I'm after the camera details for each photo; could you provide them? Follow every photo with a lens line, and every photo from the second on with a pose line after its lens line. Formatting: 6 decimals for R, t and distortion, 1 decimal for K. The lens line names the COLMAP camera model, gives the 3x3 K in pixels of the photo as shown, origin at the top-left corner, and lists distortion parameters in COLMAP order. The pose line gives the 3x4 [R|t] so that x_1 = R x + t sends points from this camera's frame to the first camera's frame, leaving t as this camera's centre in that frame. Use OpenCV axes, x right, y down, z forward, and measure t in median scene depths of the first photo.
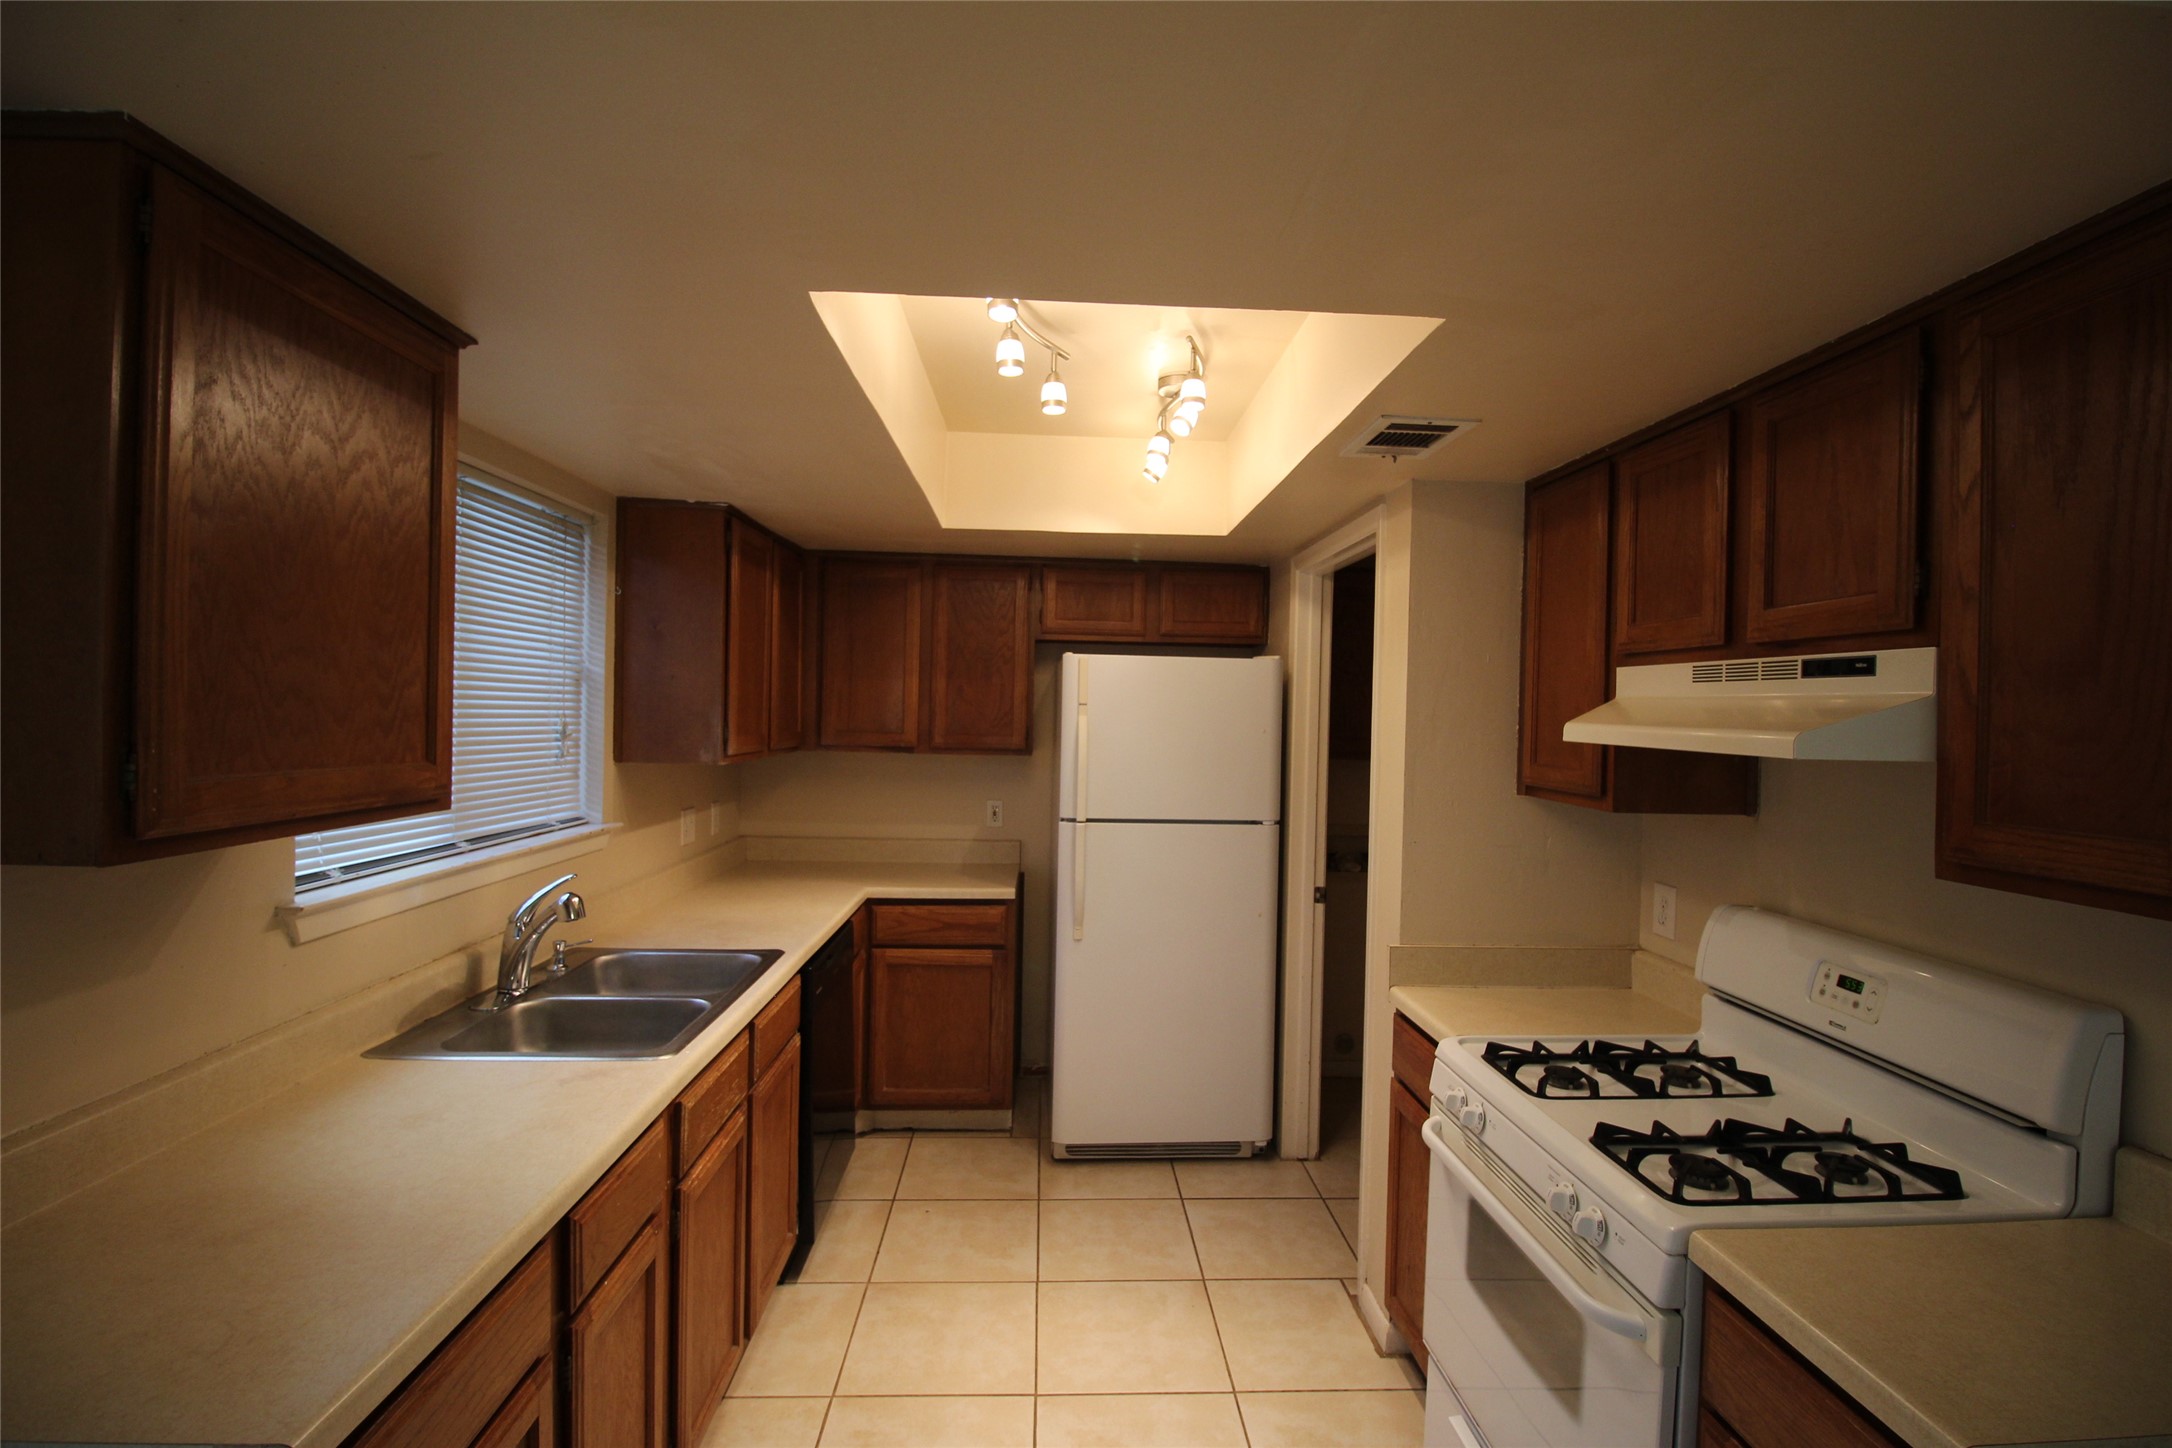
lens RADIAL K [[1000.5, 0, 1100.1], [0, 1000.5, 712.6], [0, 0, 1]] dist [-0.014594, -0.004946]
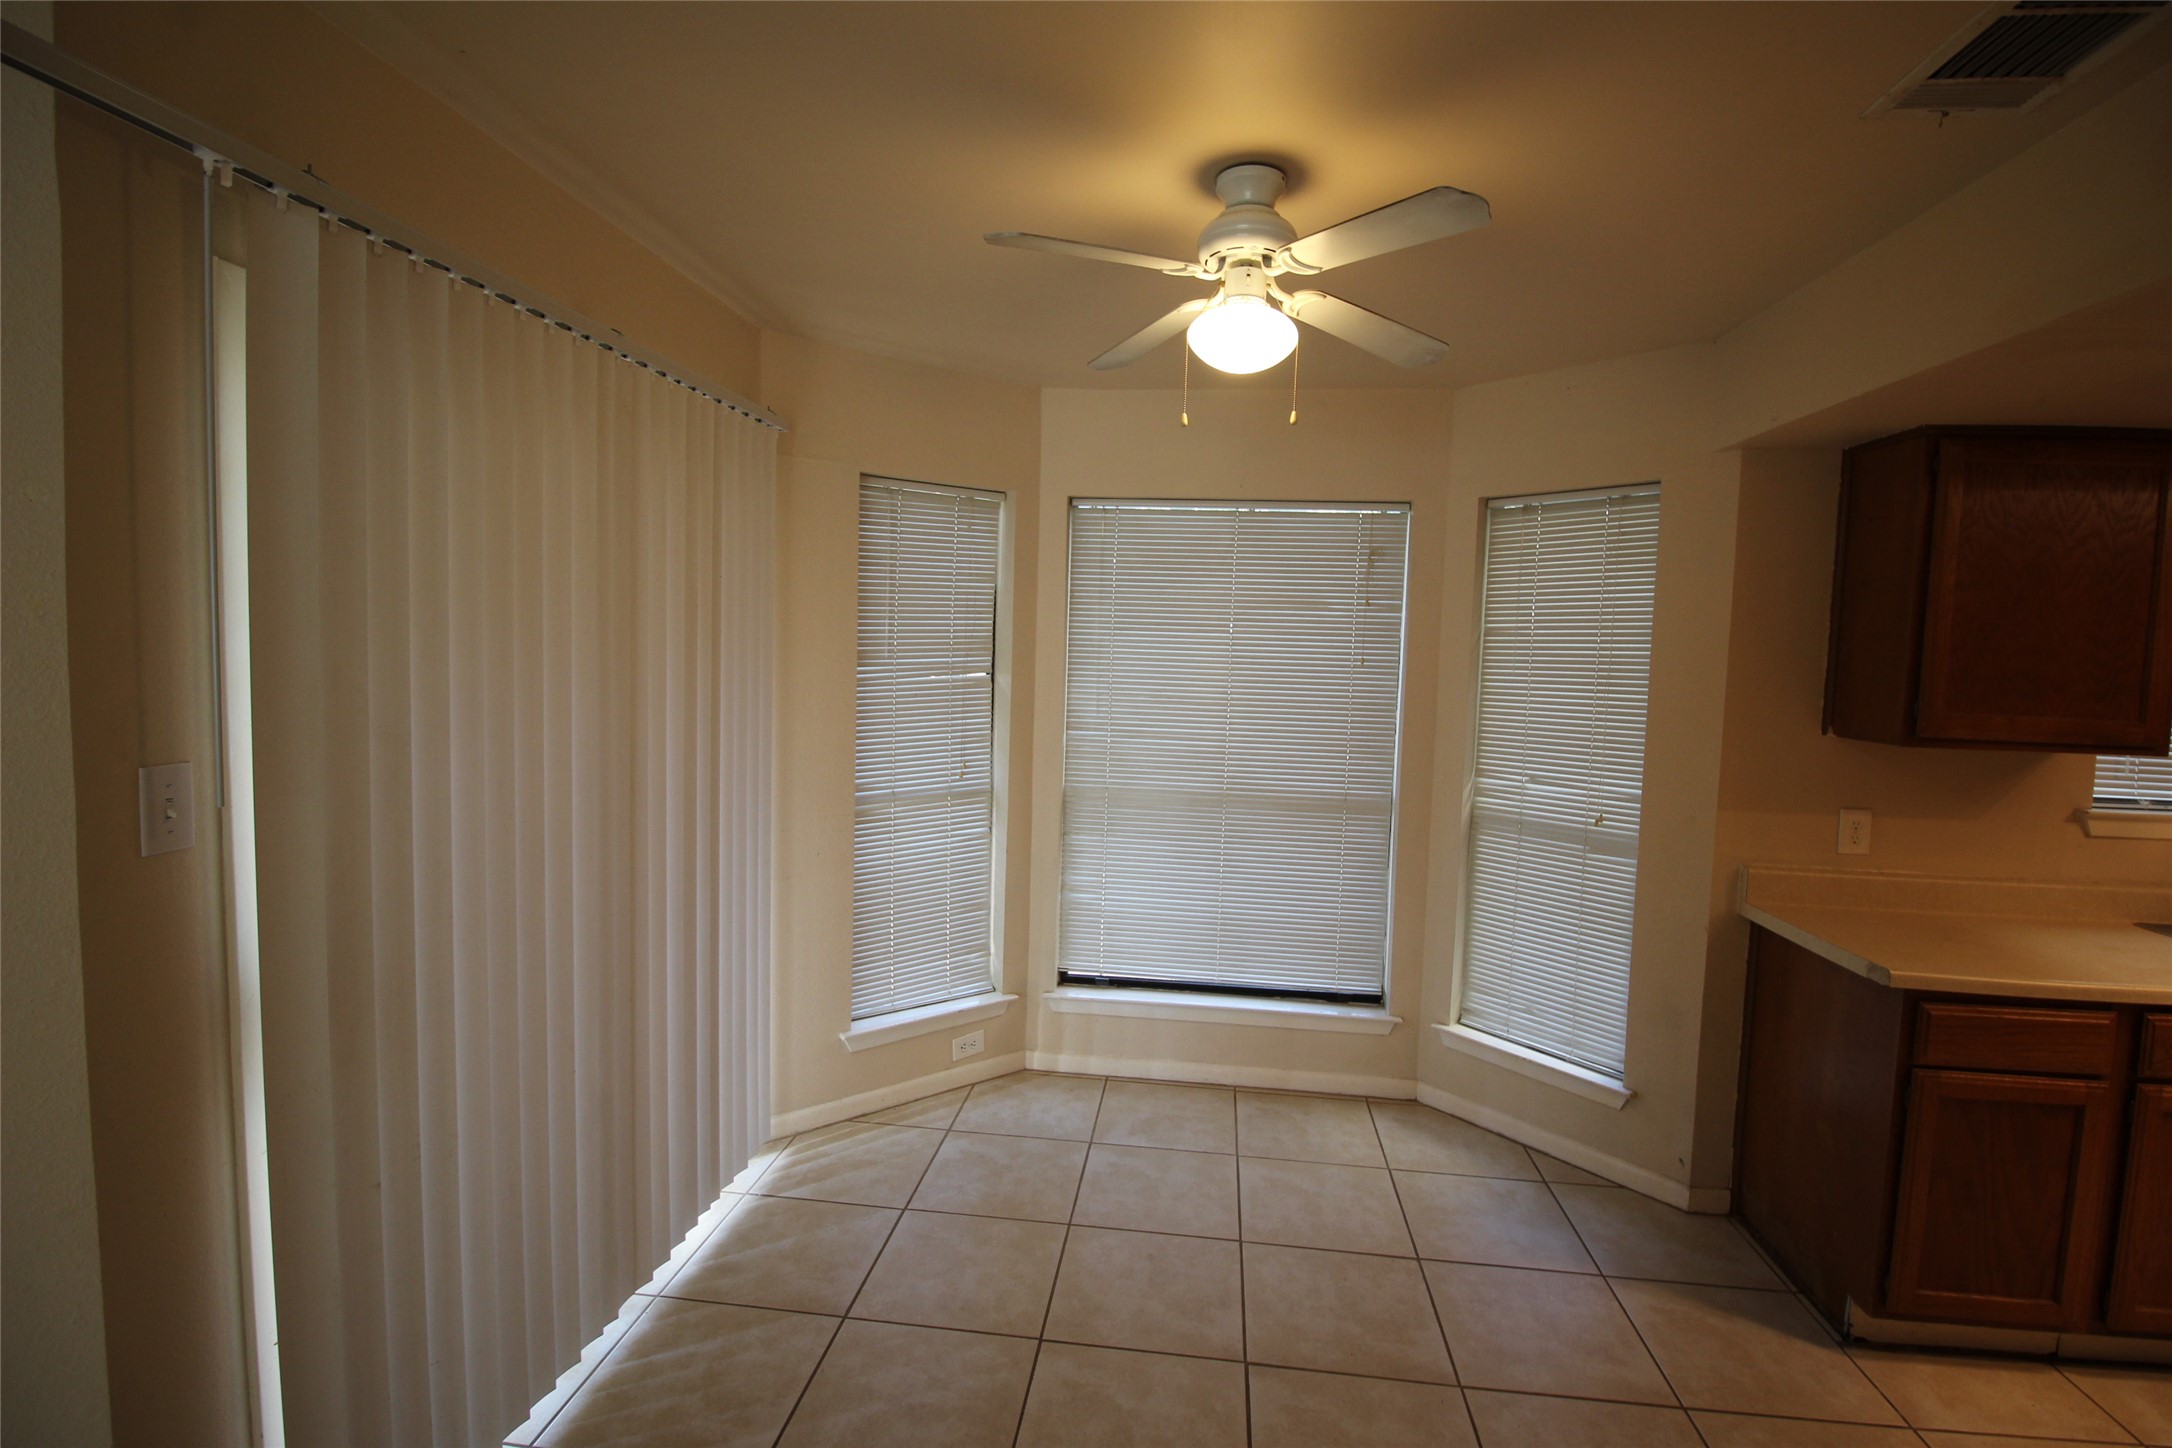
lens RADIAL K [[1000.5, 0, 1093.7], [0, 1000.5, 719.6], [0, 0, 1]] dist [-0.014594, -0.004946]
pose [[-0.174409, 0.046911, -0.983555, 0.554344], [-0.036388, 0.997875, 0.054046, 0.011285], [0.984001, 0.045216, -0.172331, -0.172229]]
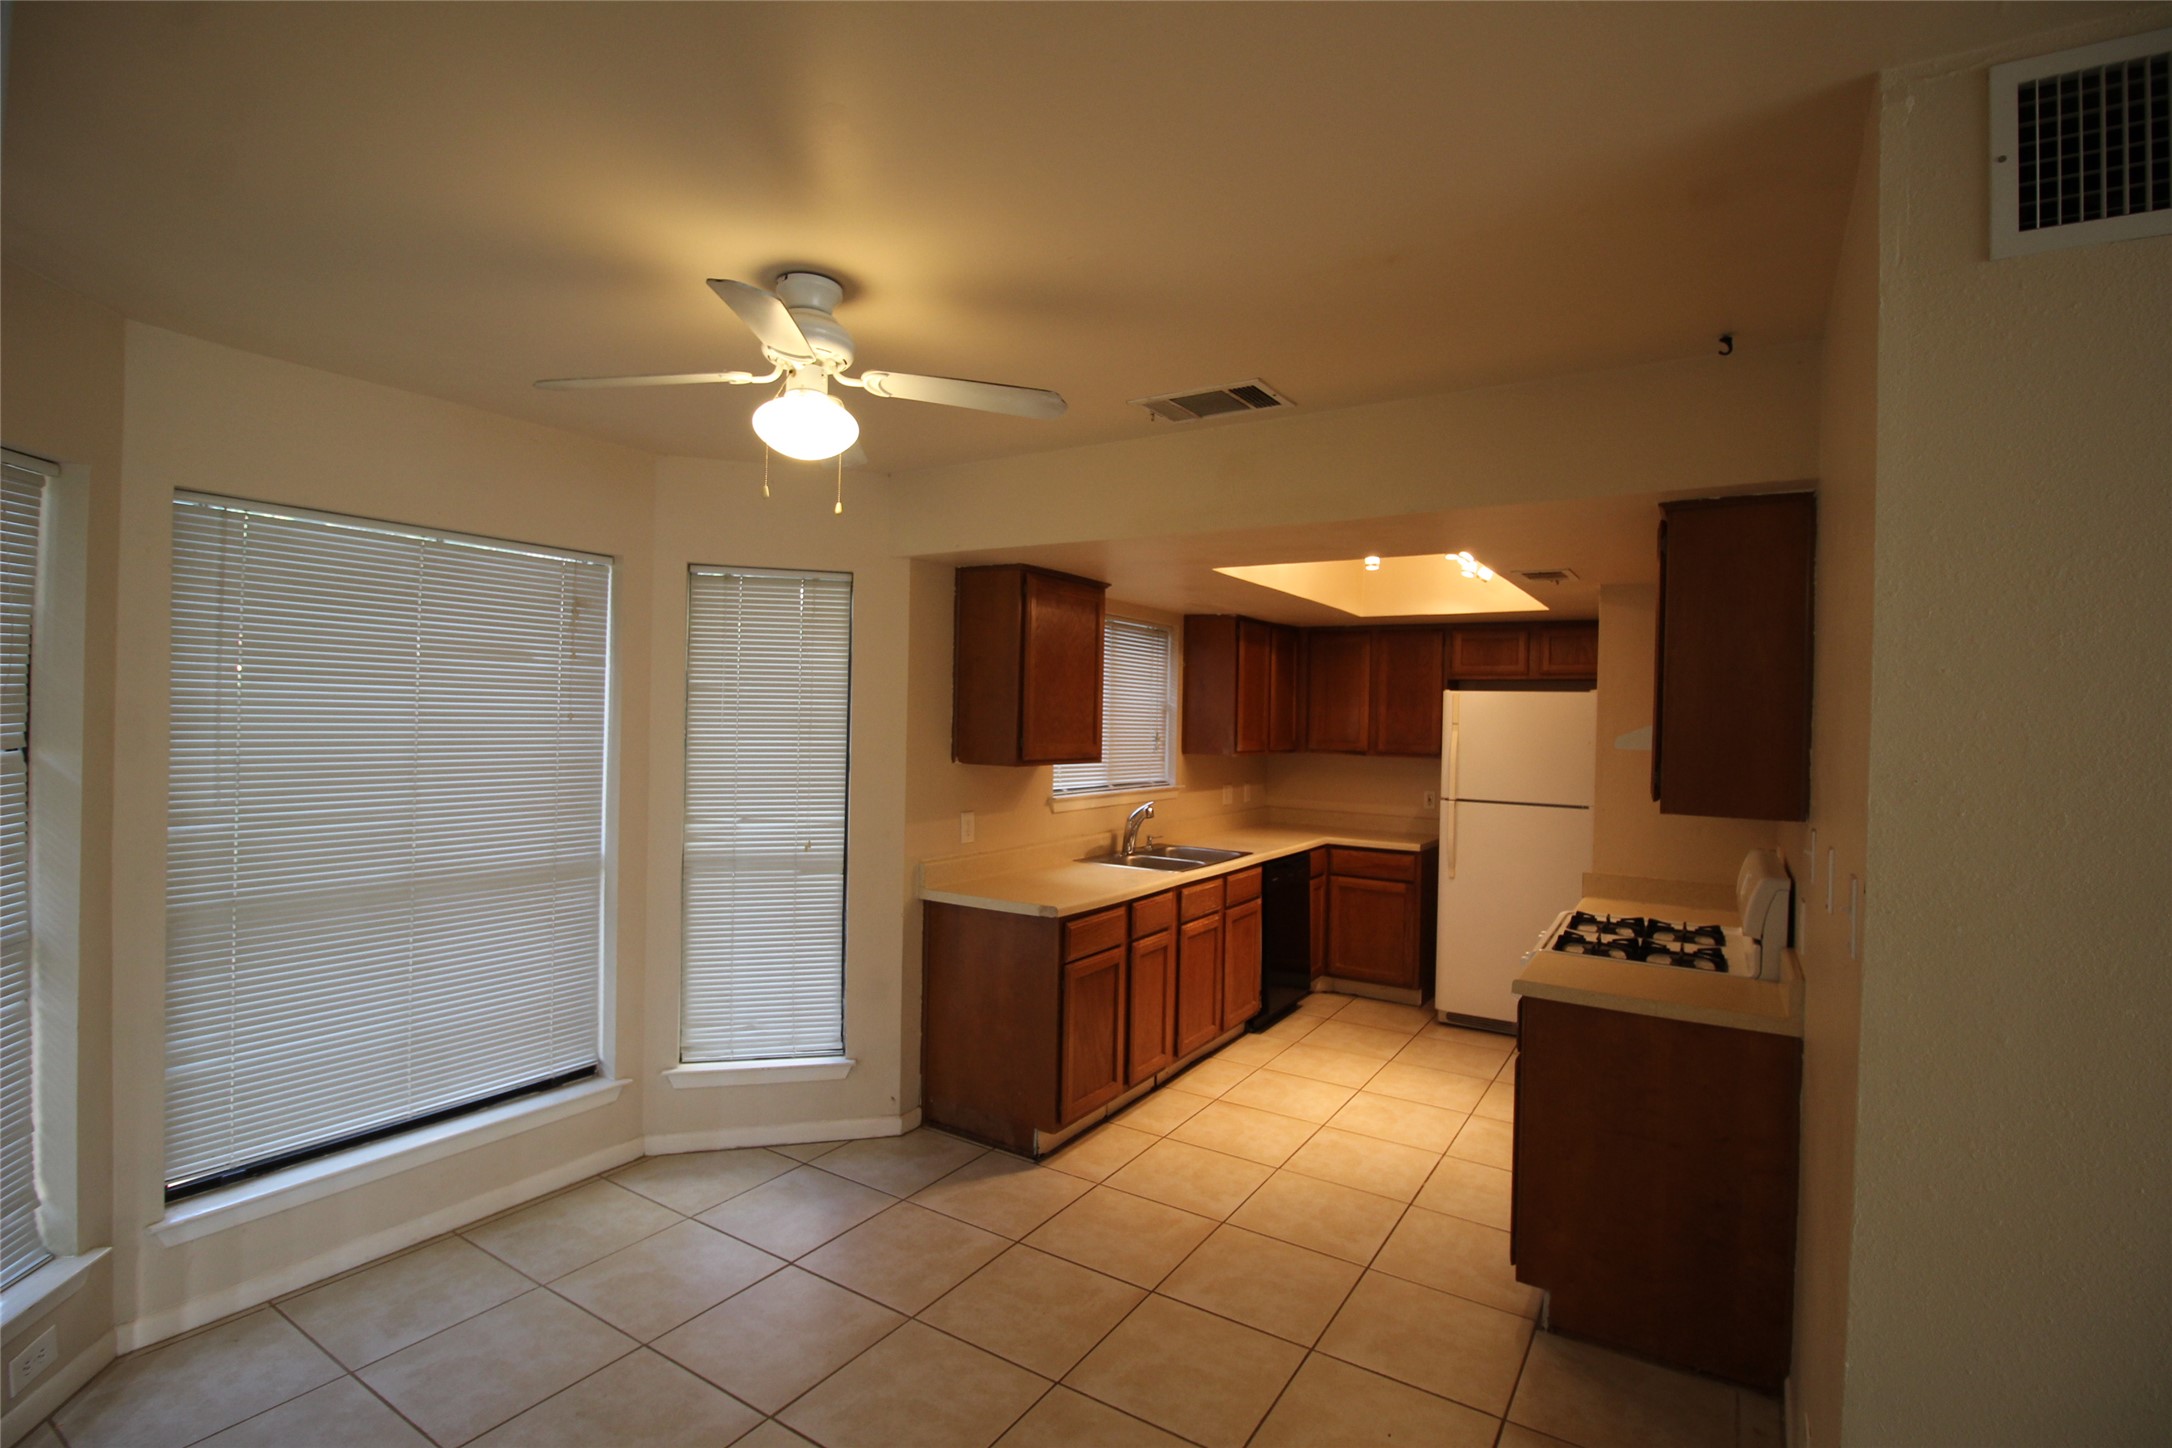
lens RADIAL K [[1000.5, 0, 1103.7], [0, 1000.5, 720.2], [0, 0, 1]] dist [-0.014594, -0.004946]
pose [[0.819422, -0.001576, -0.573188, 0.465469], [-0.006171, 0.999914, -0.011571, 0.008123], [0.573157, 0.013018, 0.819342, -0.625757]]
